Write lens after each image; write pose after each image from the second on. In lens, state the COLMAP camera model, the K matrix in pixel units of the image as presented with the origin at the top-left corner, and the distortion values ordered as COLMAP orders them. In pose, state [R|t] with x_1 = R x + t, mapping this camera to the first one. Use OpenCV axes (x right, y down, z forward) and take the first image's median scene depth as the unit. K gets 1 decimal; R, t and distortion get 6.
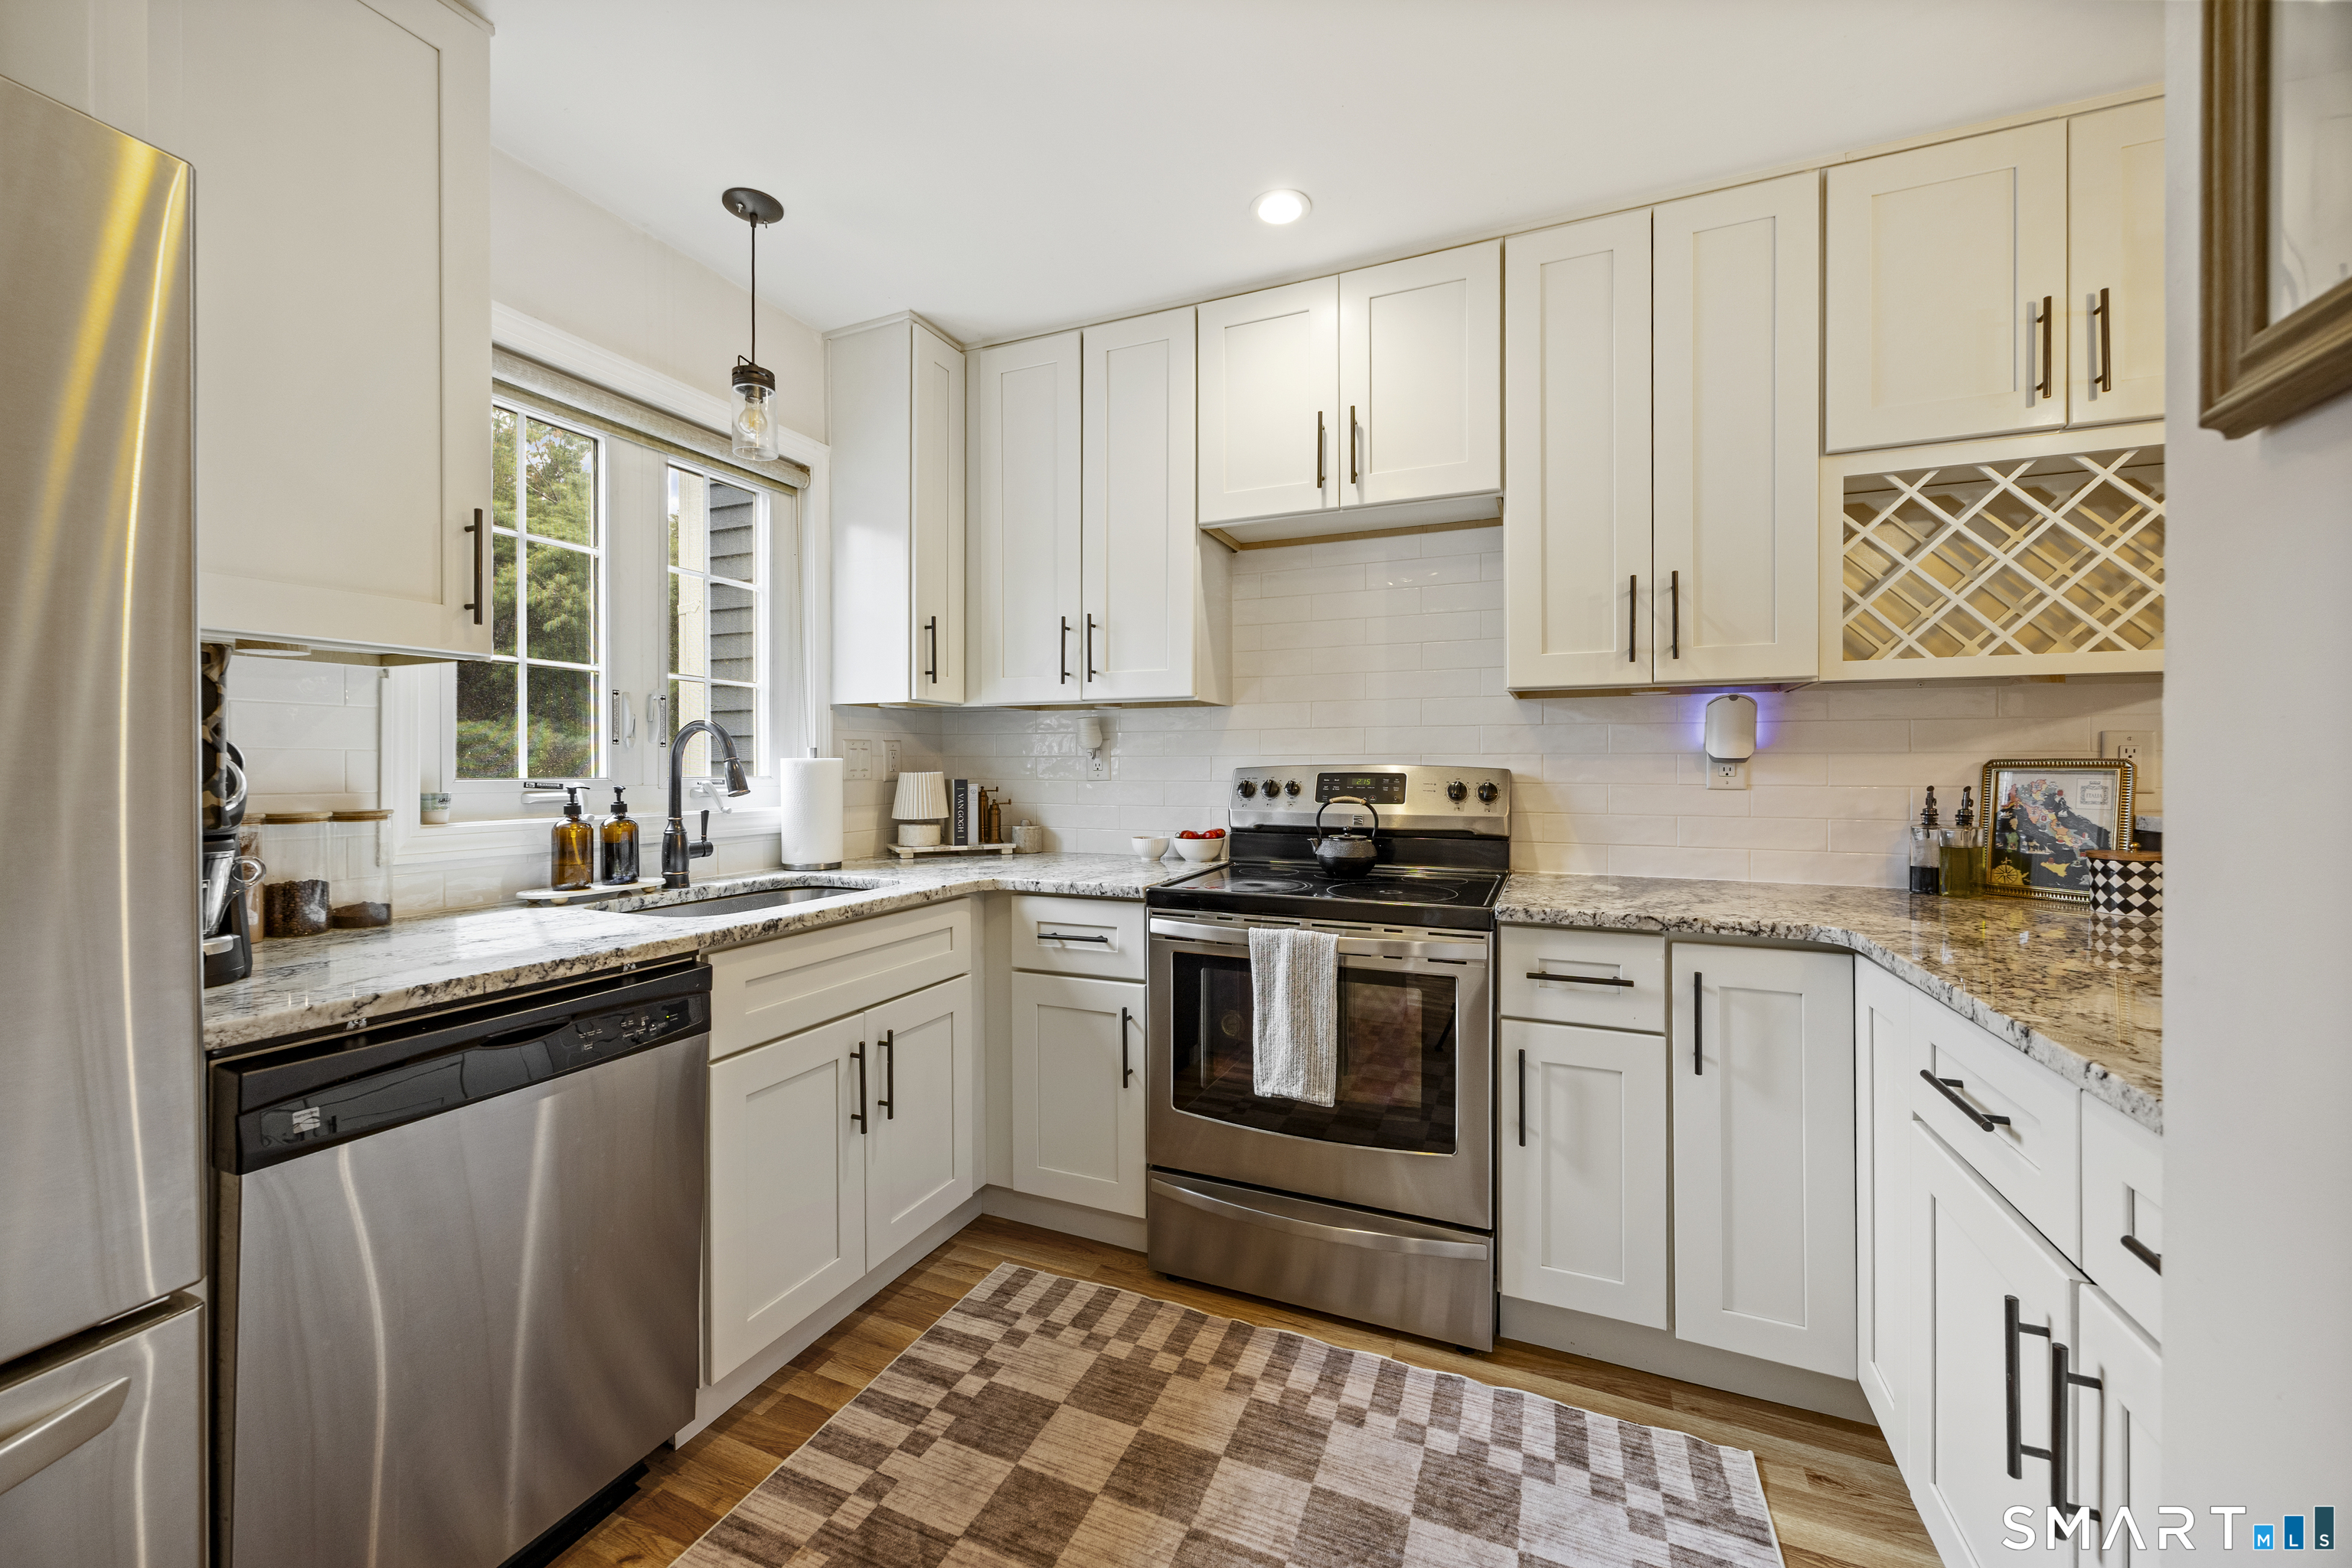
lens RADIAL K [[916.6, 0, 1177.3], [0, 916.6, 769.0], [0, 0, 1]] dist [0.004214, 0.000168]
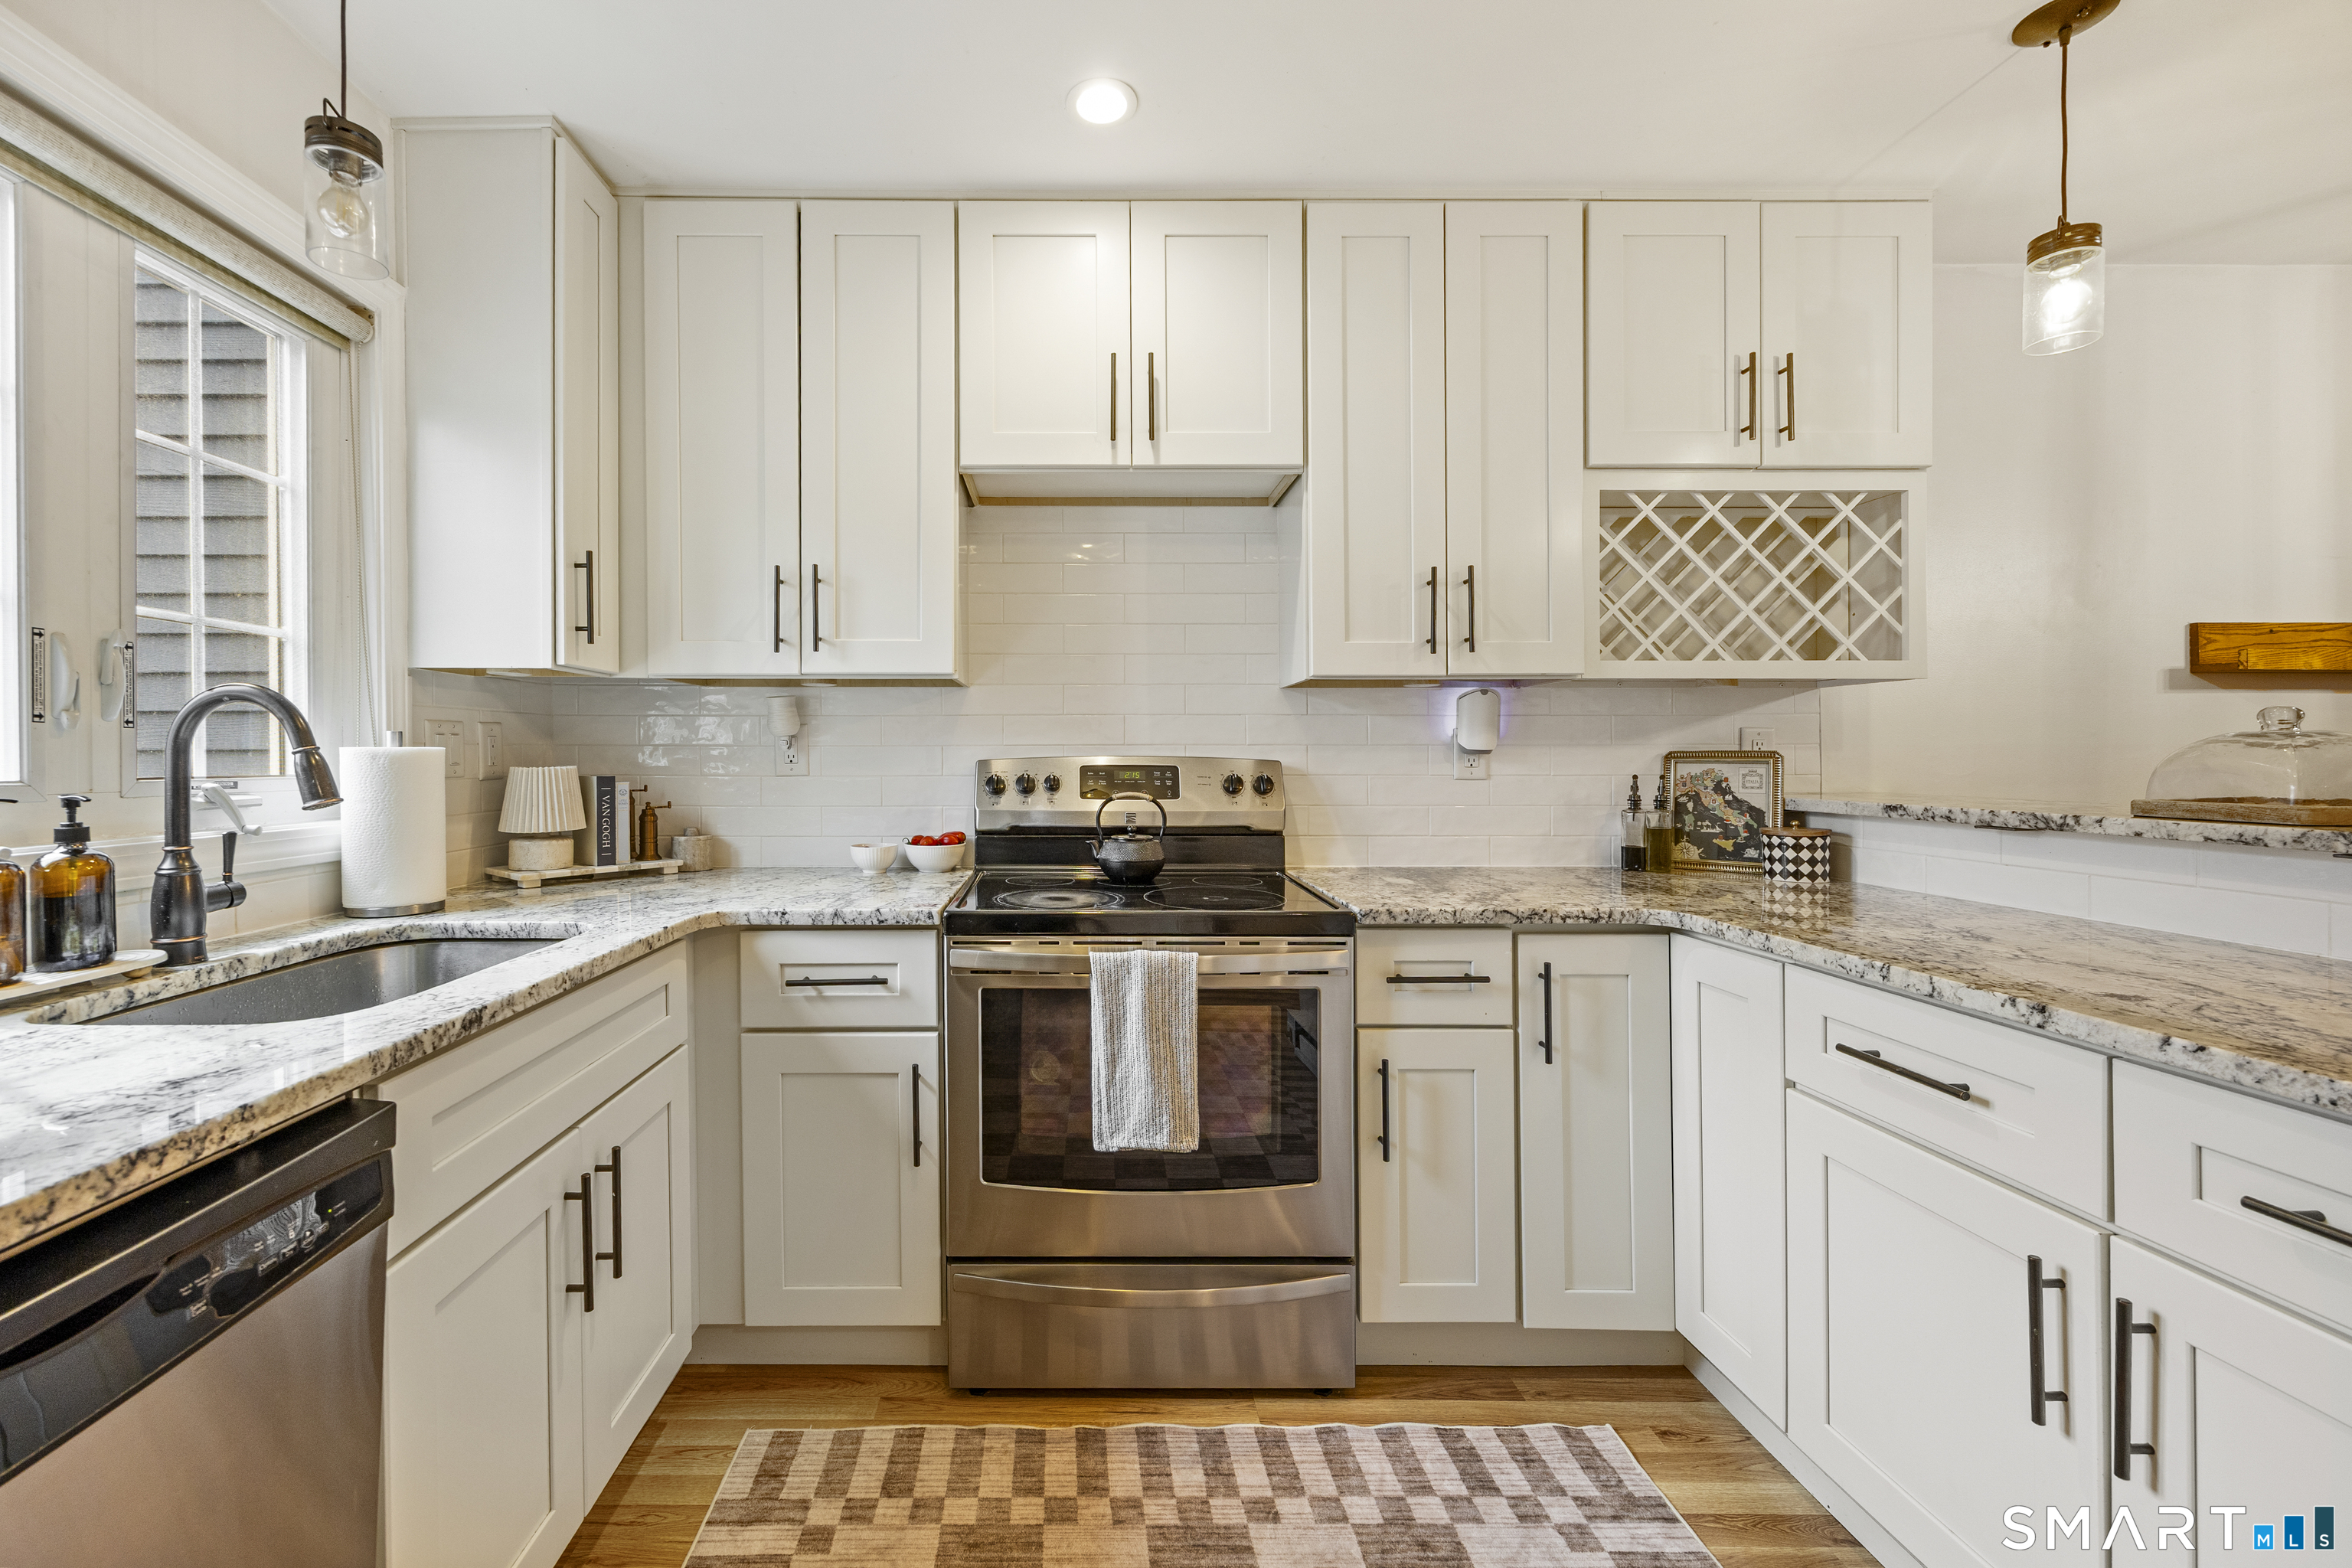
lens RADIAL K [[944.8, 0, 1080.1], [0, 944.8, 760.0], [0, 0, 1]] dist [0.001720, 0.000366]
pose [[0.917356, -0.002896, 0.398058, -0.274852], [0.002179, 0.999995, 0.002255, -0.003778], [-0.398062, -0.001201, 0.917358, 0.217666]]
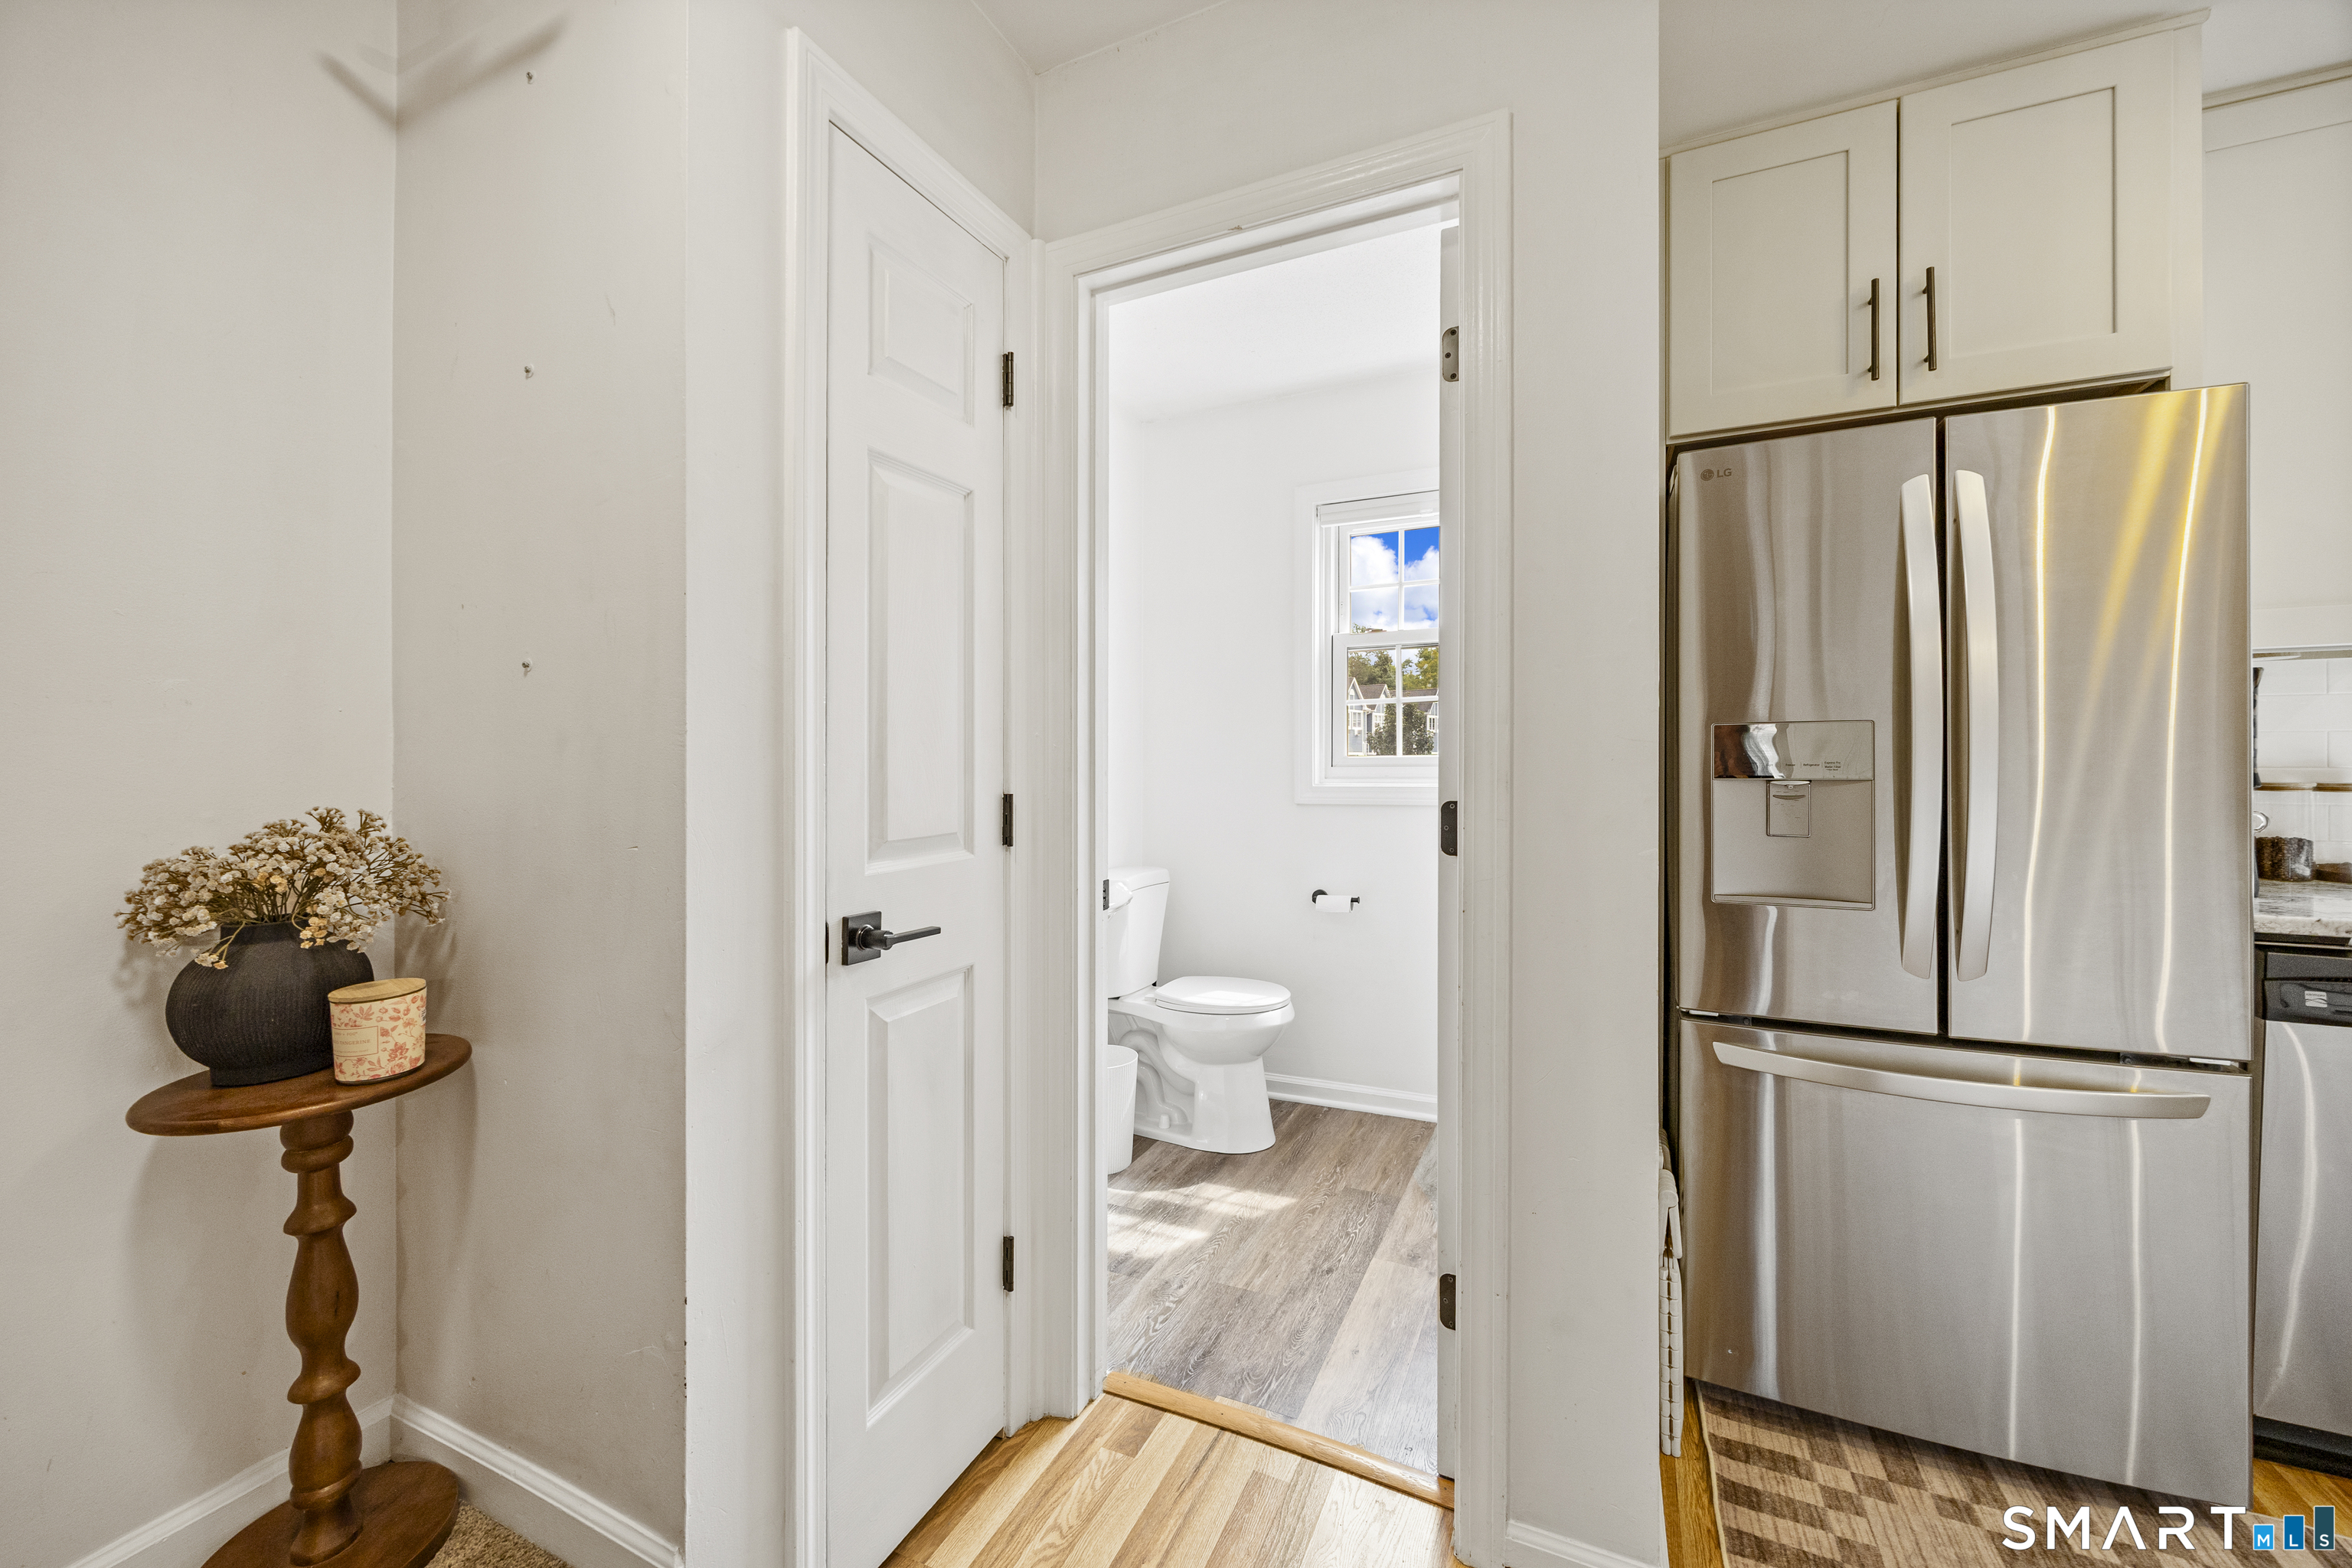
lens RADIAL K [[944.8, 0, 1135.7], [0, 944.8, 757.4], [0, 0, 1]] dist [0.001720, 0.000366]
pose [[-0.038181, 0.007123, -0.999245, 0.303295], [0.005871, 0.999959, 0.006903, -0.003536], [0.999254, -0.005603, -0.038221, -0.397725]]
